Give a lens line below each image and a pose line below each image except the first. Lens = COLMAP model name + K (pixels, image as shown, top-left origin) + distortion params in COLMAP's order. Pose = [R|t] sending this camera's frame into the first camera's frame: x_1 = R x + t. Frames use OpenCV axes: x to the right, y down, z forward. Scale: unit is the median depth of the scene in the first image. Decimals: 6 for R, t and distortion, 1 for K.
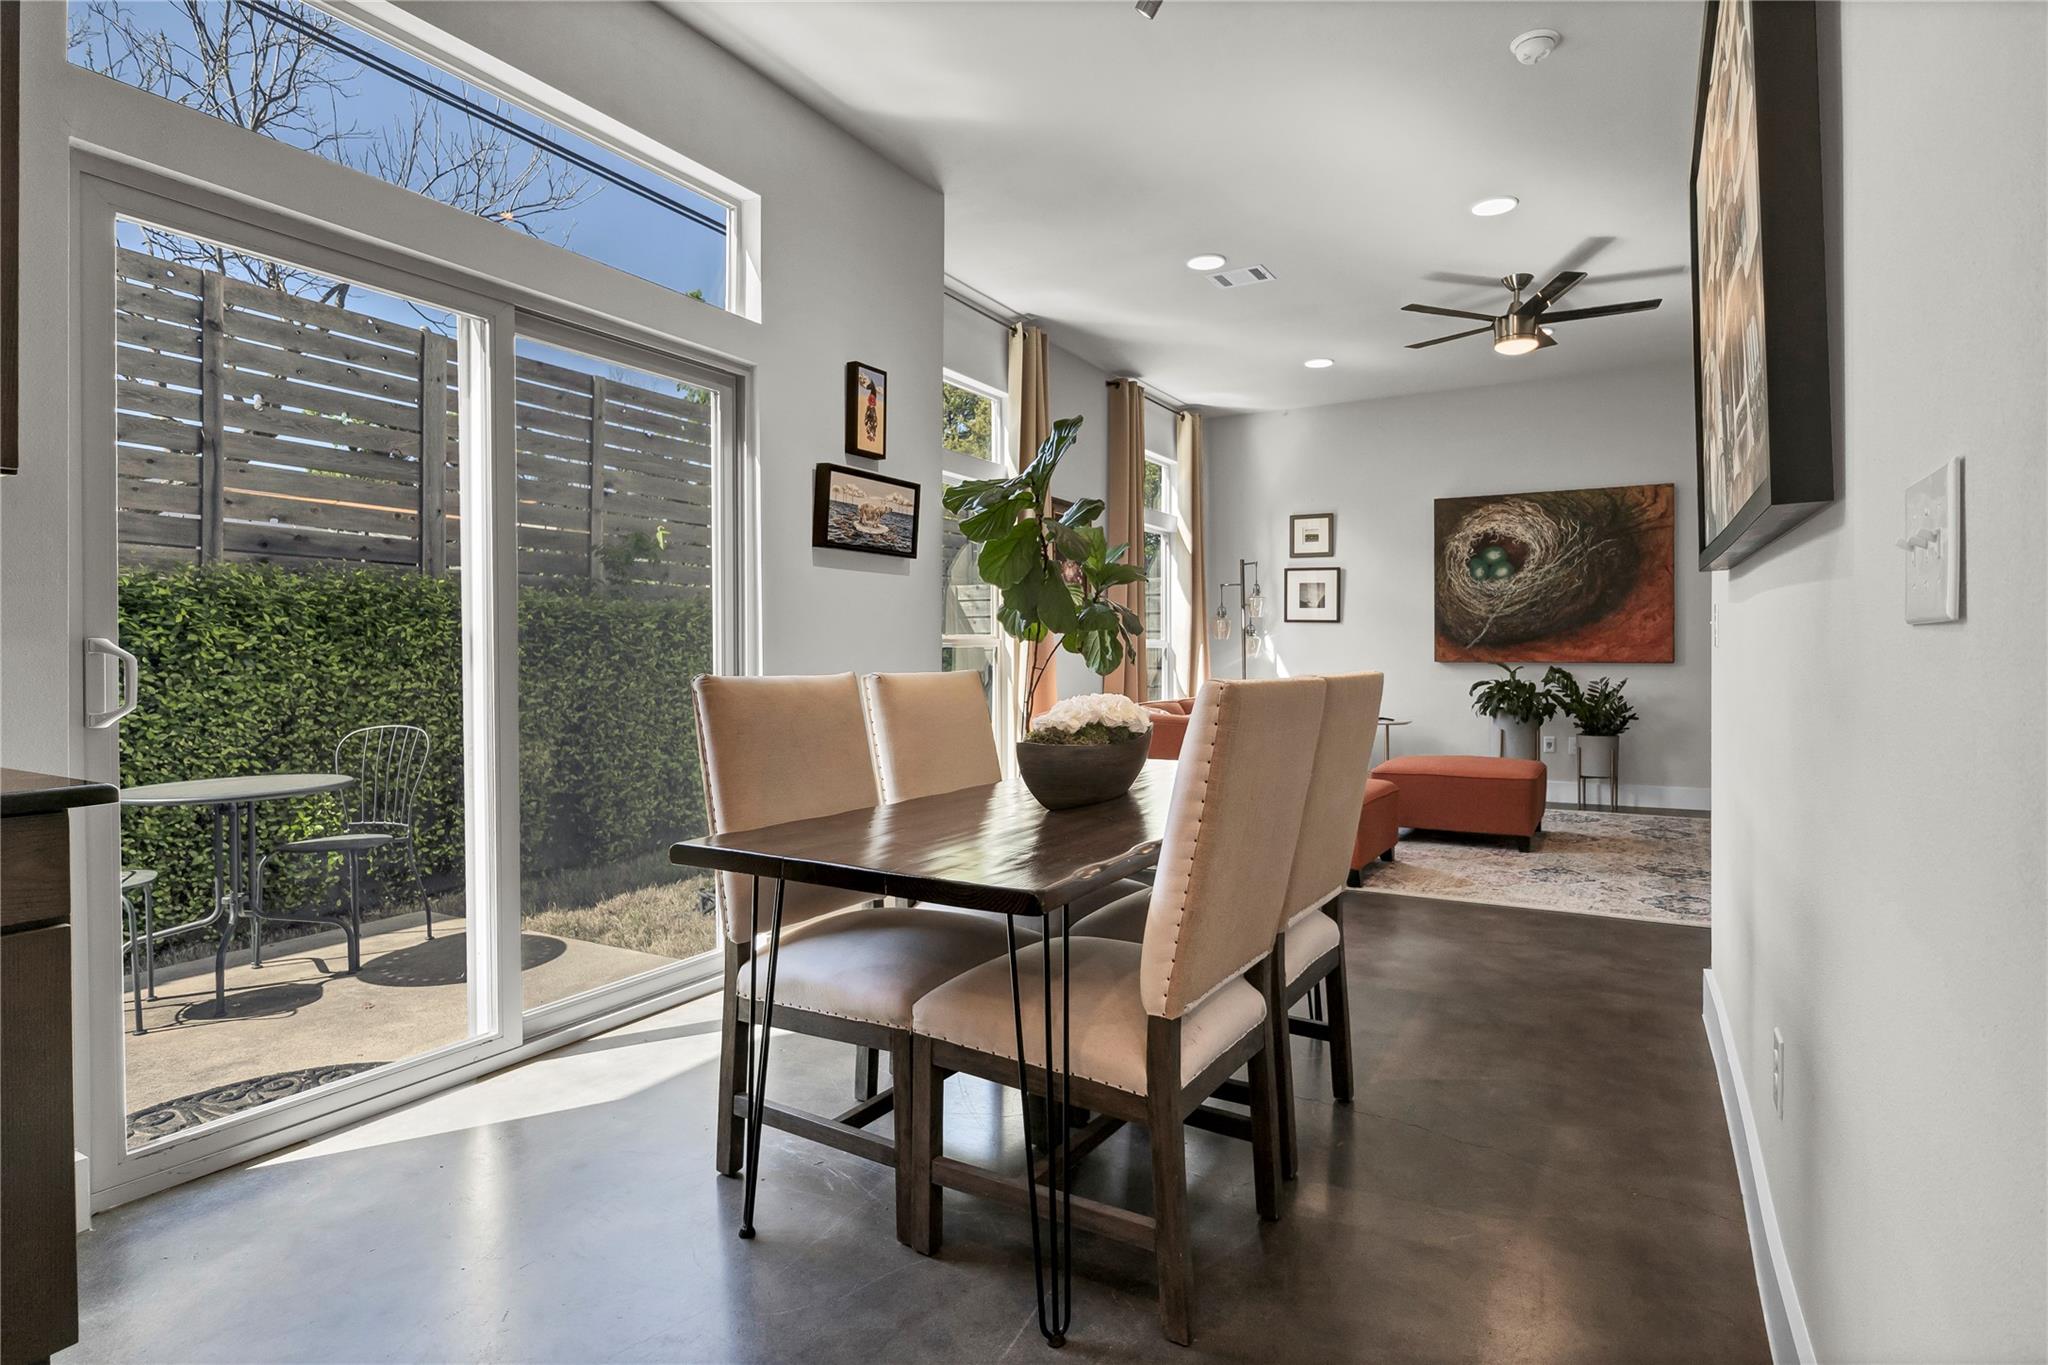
lens RADIAL K [[1044.3, 0, 1016.0], [0, 1044.3, 664.8], [0, 0, 1]] dist [0.006676, 0.002159]
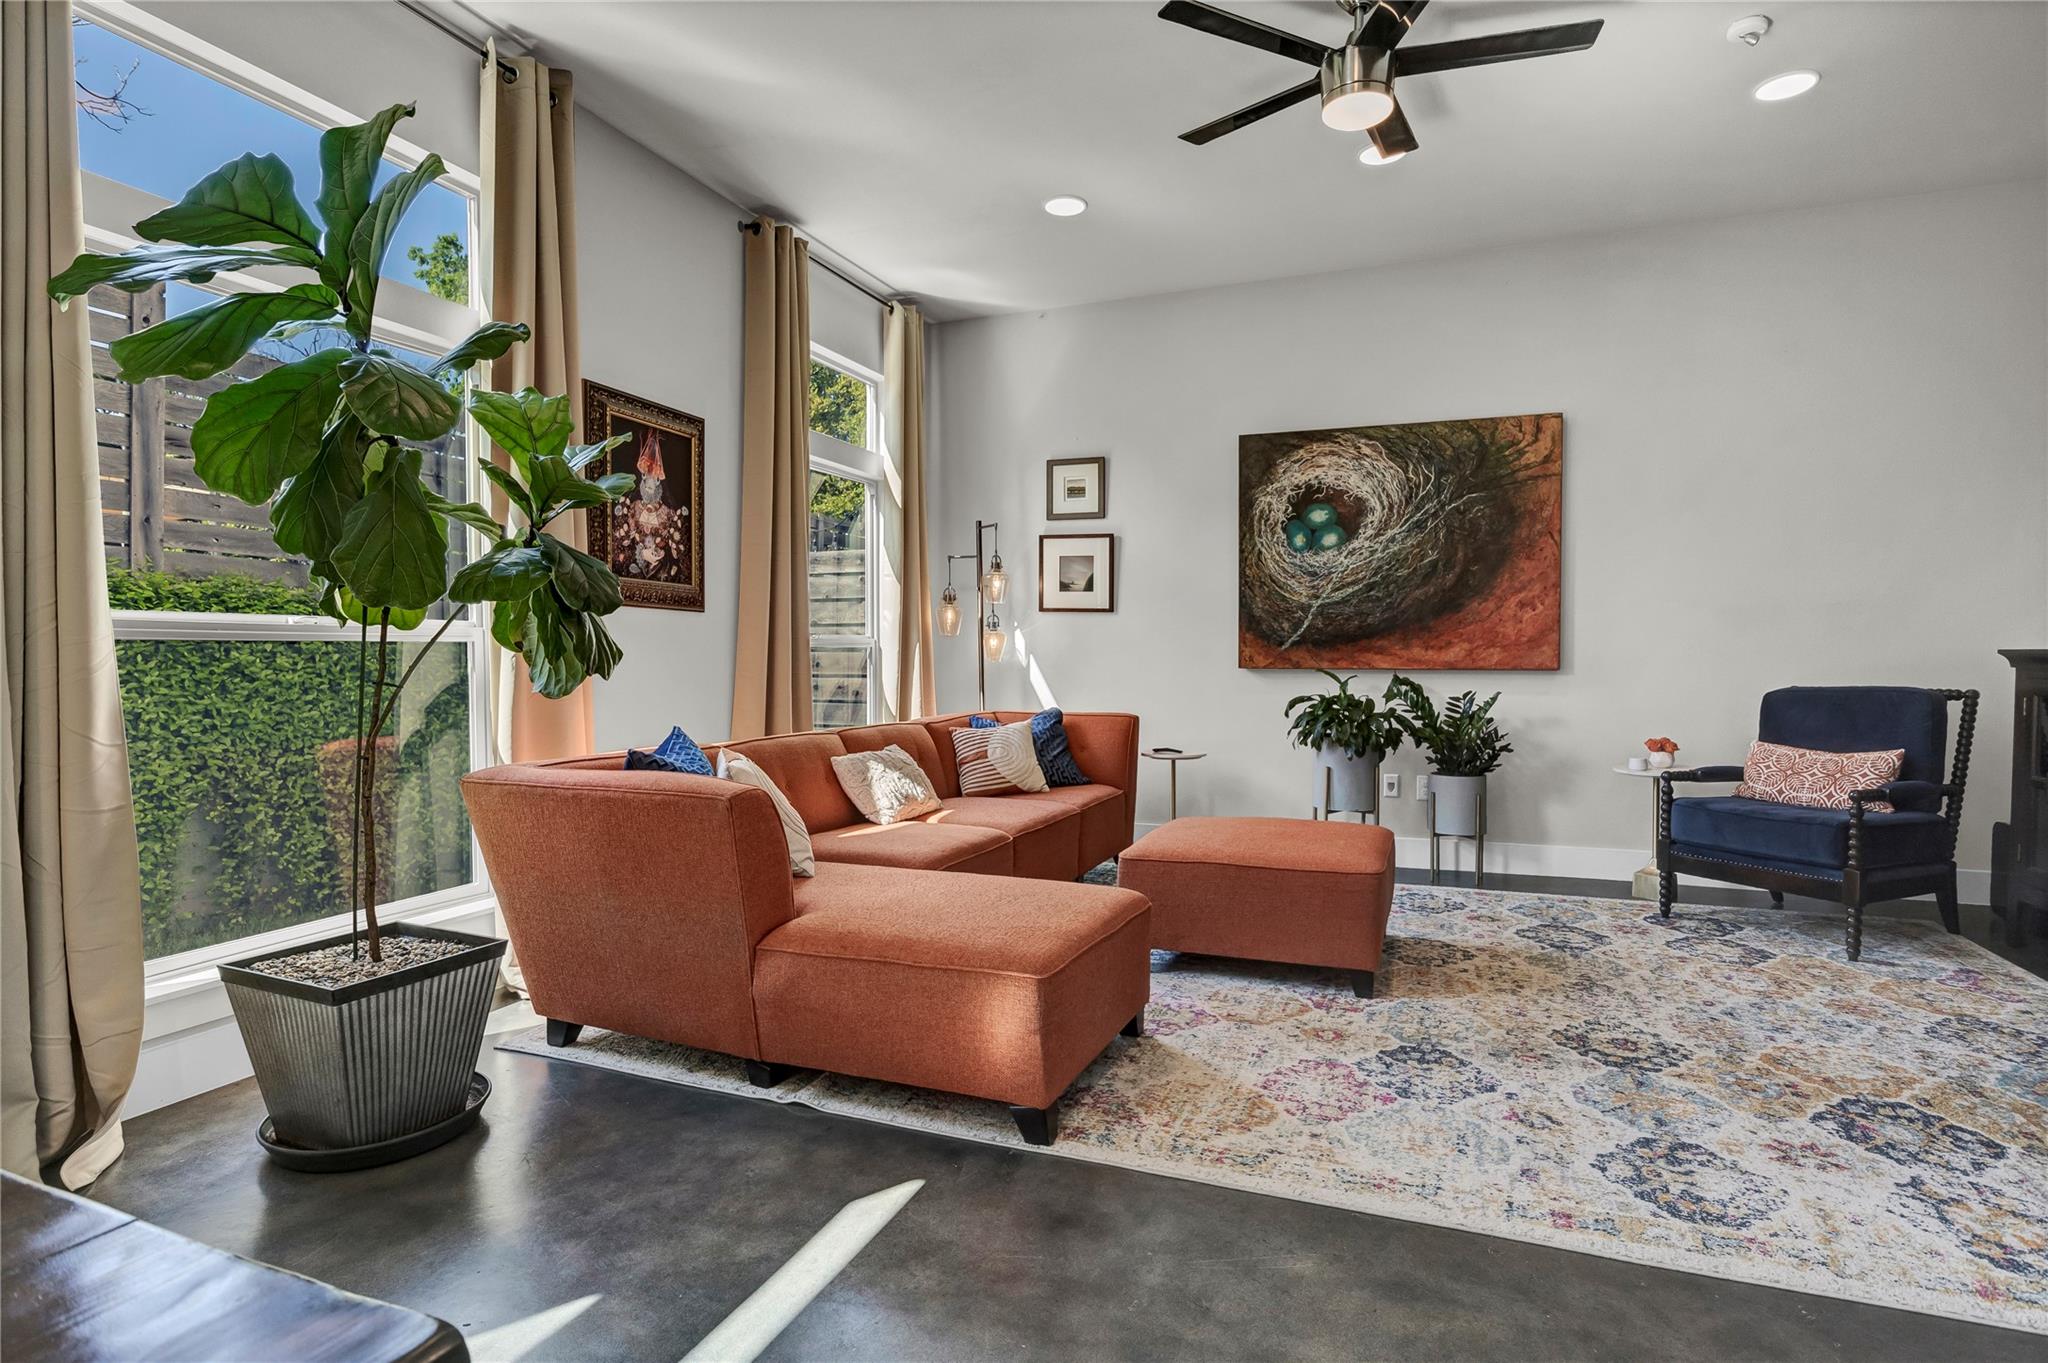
lens RADIAL K [[1044.3, 0, 1028.7], [0, 1044.3, 689.1], [0, 0, 1]] dist [0.006676, 0.002159]
pose [[0.987736, -0.003452, 0.156098, 0.160998], [0.000186, 0.999781, 0.020932, -0.003712], [-0.156136, -0.020646, 0.987520, 0.349294]]
